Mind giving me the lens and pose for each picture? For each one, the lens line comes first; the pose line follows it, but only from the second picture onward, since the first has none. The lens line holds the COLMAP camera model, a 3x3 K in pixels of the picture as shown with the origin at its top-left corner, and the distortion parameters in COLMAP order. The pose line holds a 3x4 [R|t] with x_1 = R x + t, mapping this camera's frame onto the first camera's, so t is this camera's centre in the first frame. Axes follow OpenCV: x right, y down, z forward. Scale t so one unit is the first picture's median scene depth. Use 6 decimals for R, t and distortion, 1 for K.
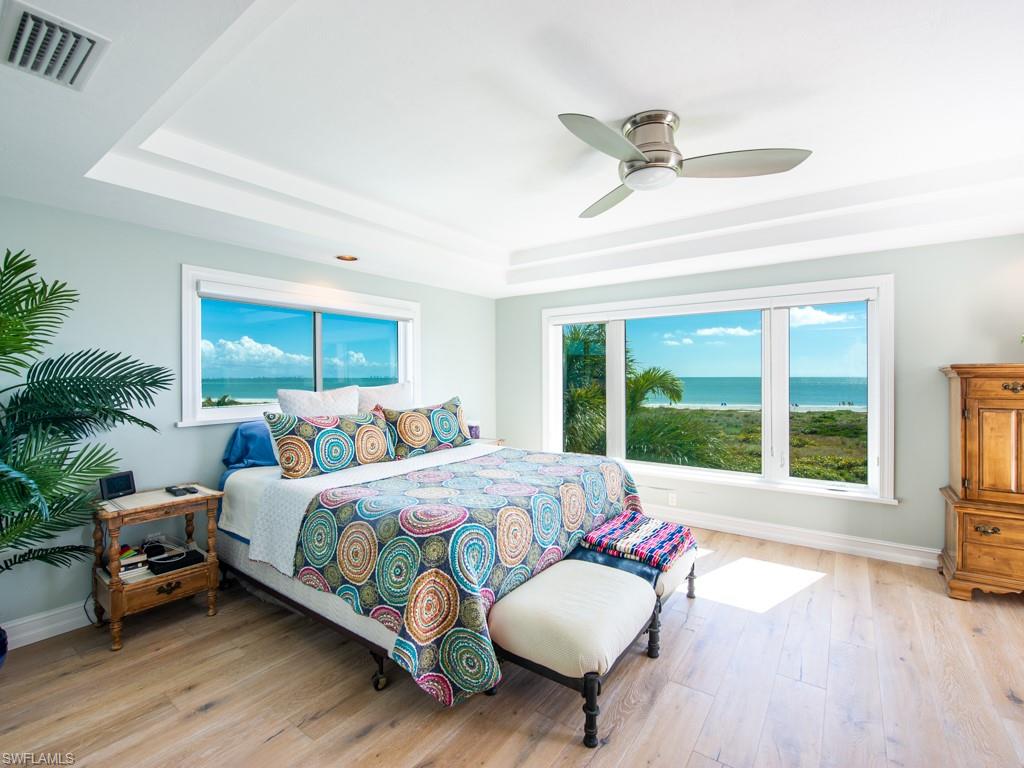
lens RADIAL K [[471.0, 0, 510.5], [0, 471.0, 381.1], [0, 0, 1]] dist [-0.002500, 0.000034]
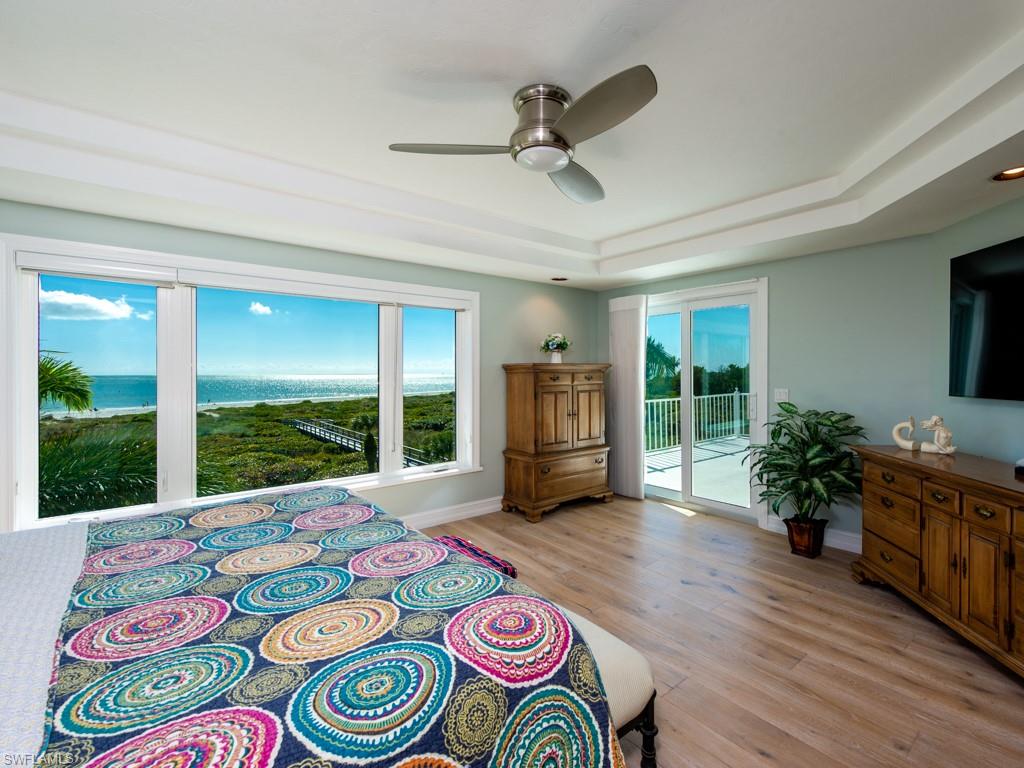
lens RADIAL K [[487.6, 0, 515.1], [0, 487.6, 378.9], [0, 0, 1]] dist [-0.005843, -0.000589]
pose [[0.234500, -0.007135, 0.972090, -0.558209], [0.011962, 0.999919, 0.004454, 0.006214], [-0.972042, 0.010583, 0.234566, 0.711725]]
